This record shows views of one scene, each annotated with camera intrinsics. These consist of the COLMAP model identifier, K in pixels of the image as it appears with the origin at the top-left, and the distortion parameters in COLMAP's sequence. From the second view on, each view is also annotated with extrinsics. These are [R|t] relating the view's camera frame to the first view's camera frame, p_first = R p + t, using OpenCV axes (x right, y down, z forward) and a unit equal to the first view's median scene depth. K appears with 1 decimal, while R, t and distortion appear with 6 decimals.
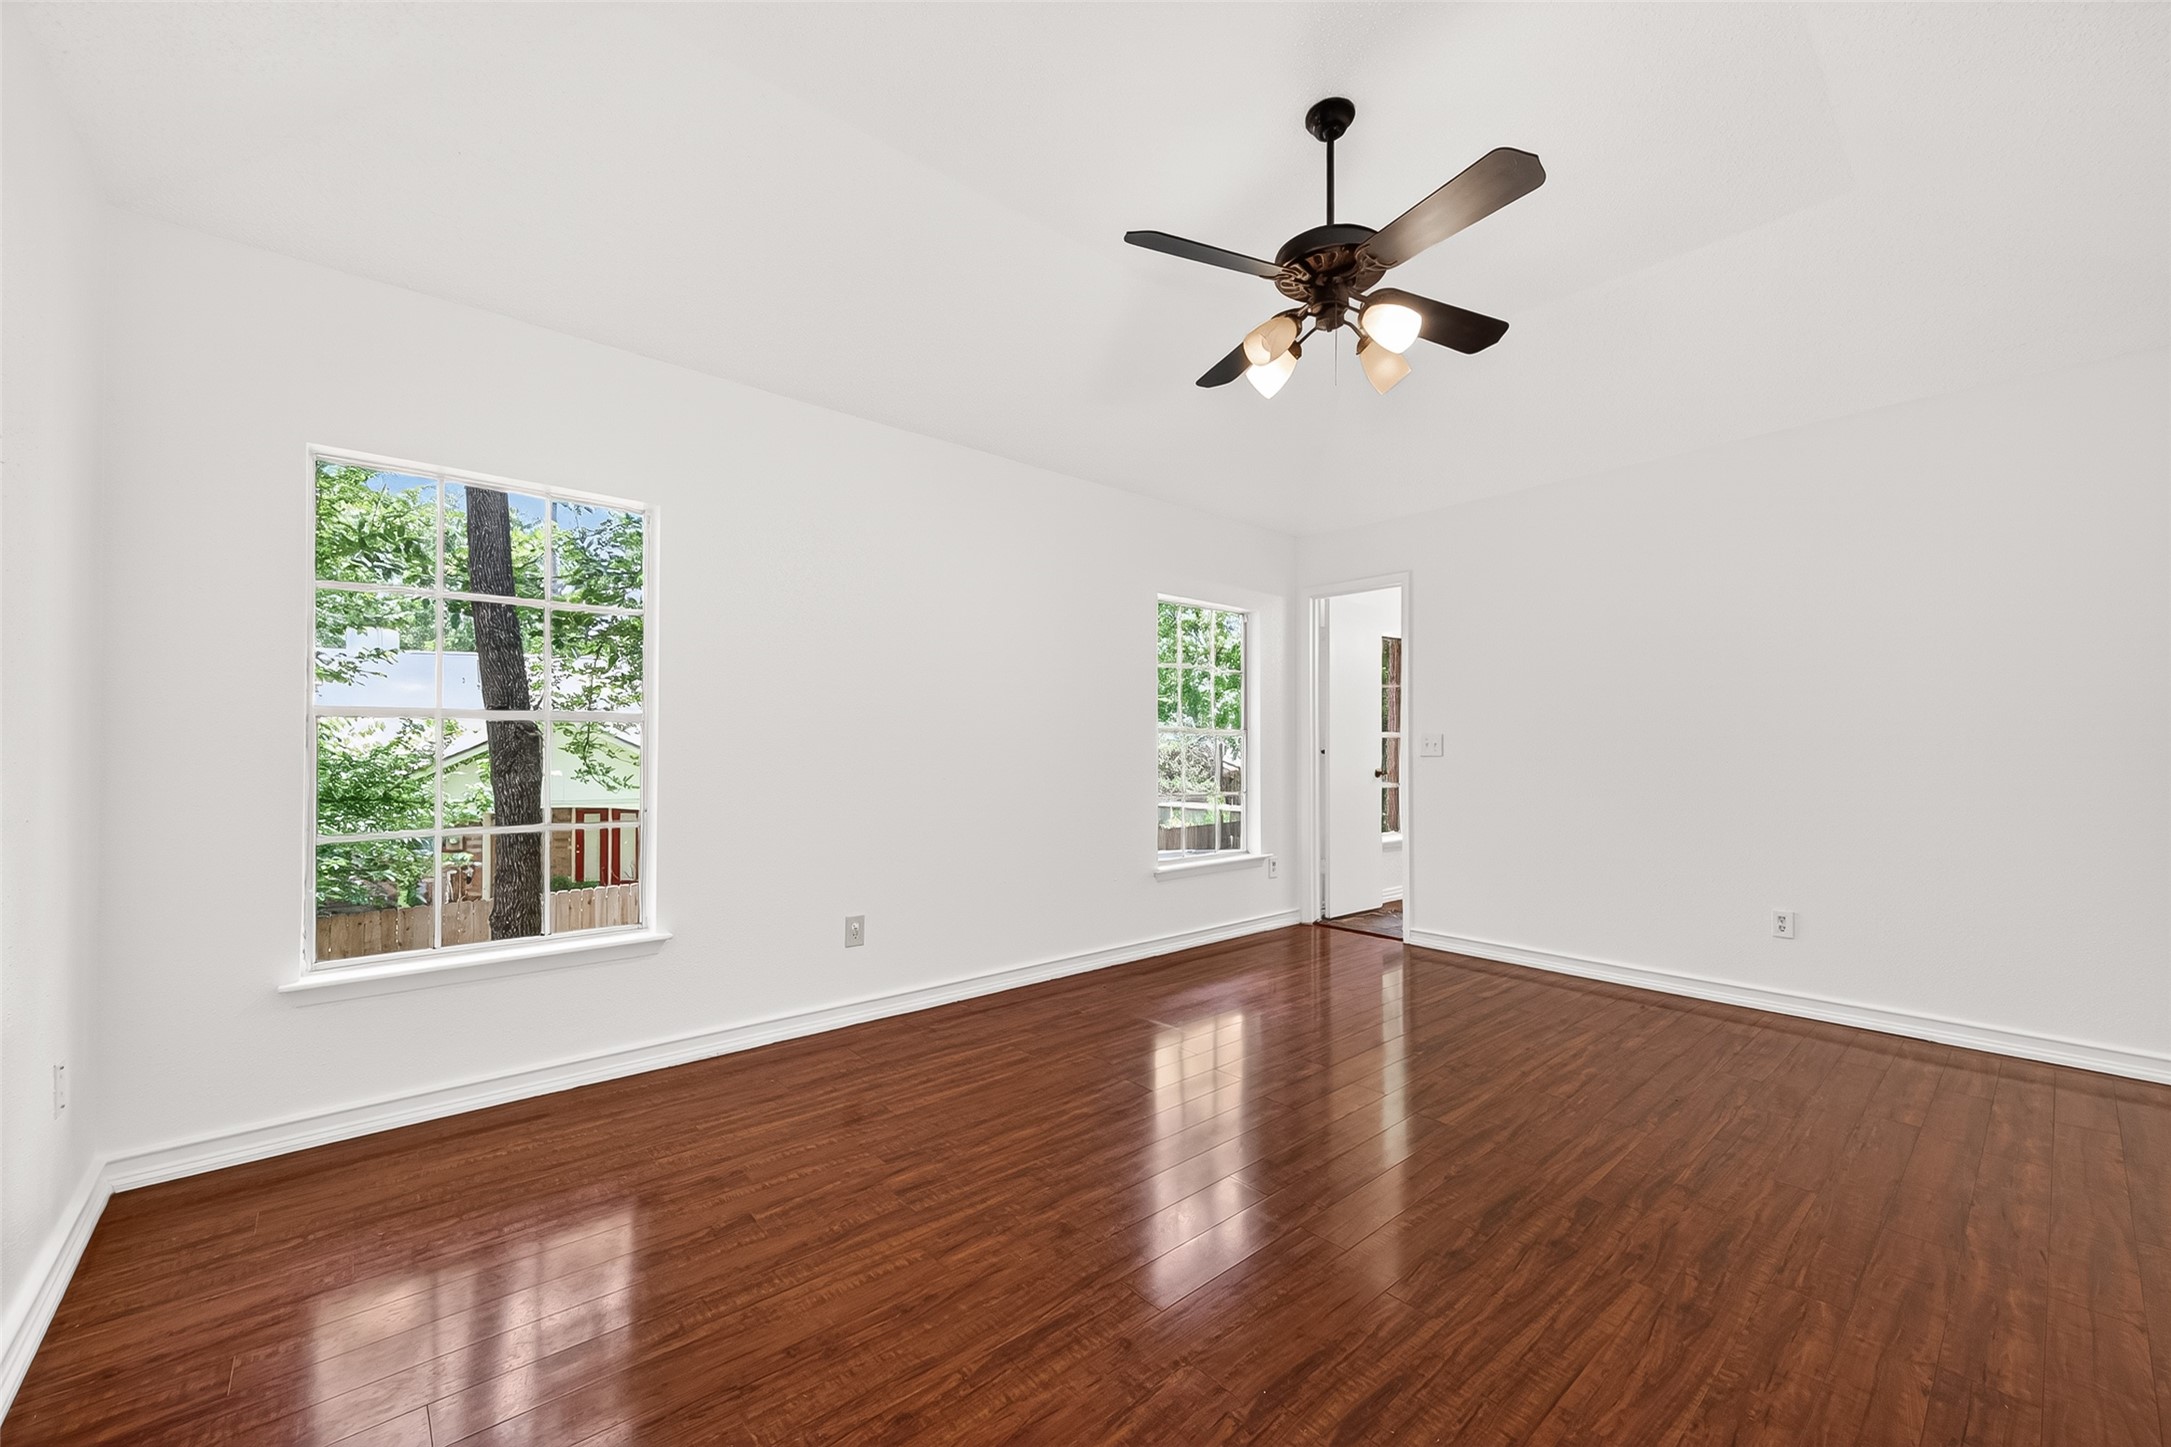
lens RADIAL K [[846.7, 0, 1085.5], [0, 846.7, 723.5], [0, 0, 1]] dist [0.023992, 0.000363]
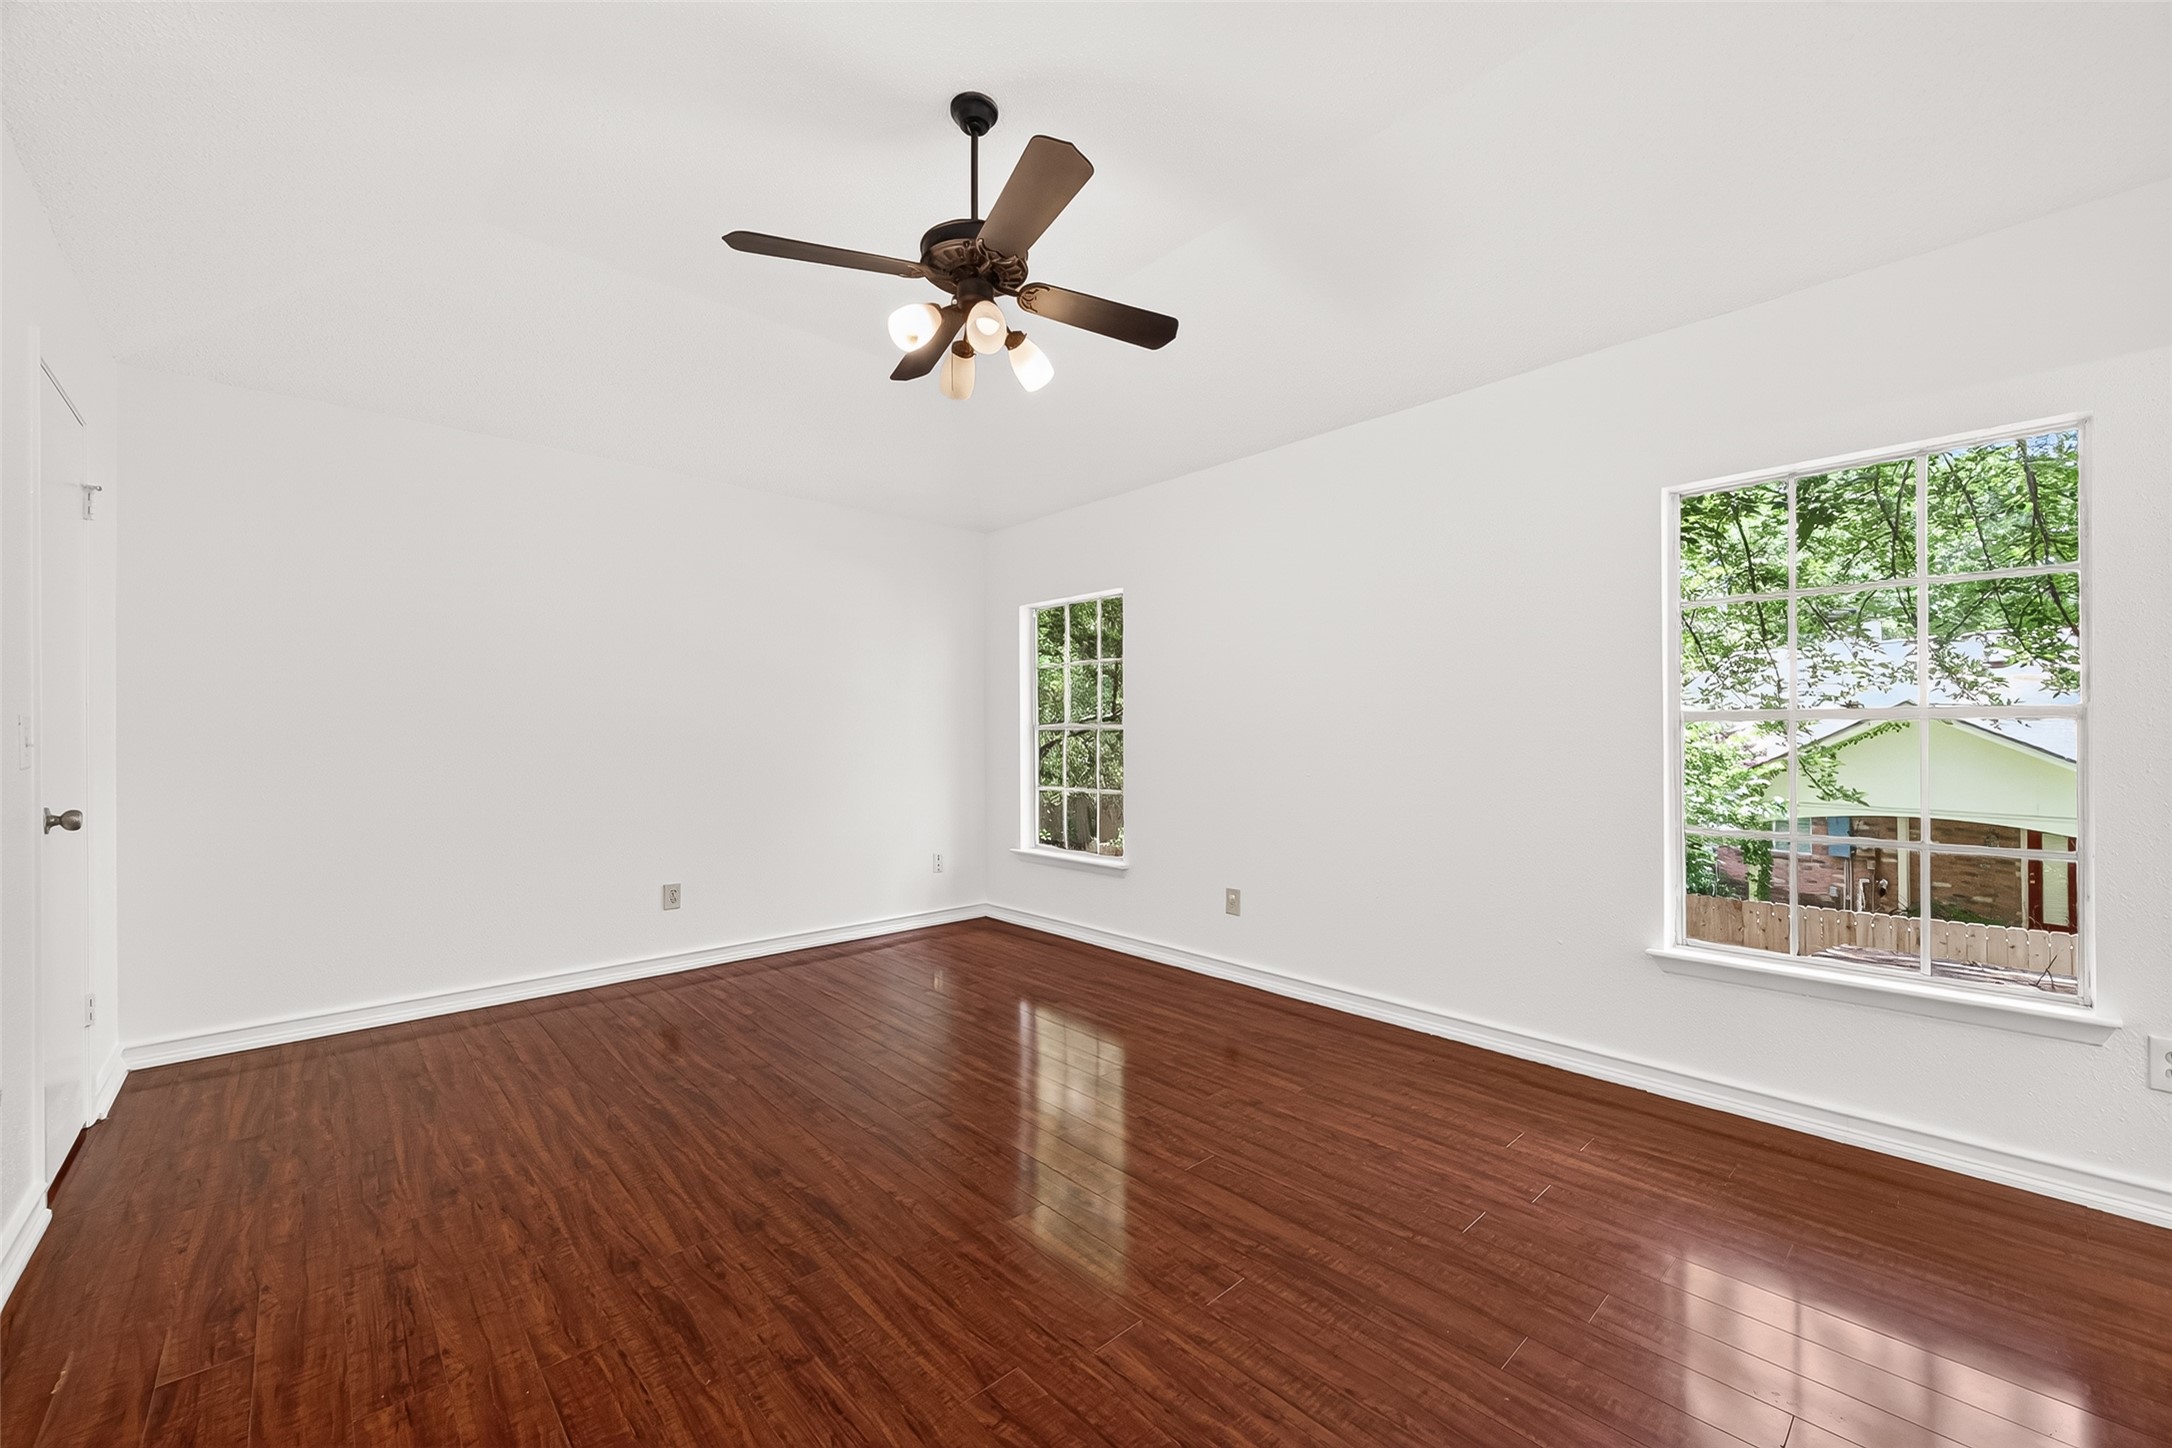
lens RADIAL K [[847.2, 0, 1091.4], [0, 847.2, 733.6], [0, 0, 1]] dist [0.008613, -0.000527]
pose [[0.029259, -0.018595, -0.999399, 1.224255], [0.024663, 0.999536, -0.017875, 0.038699], [0.999268, -0.024125, 0.029704, 1.069827]]
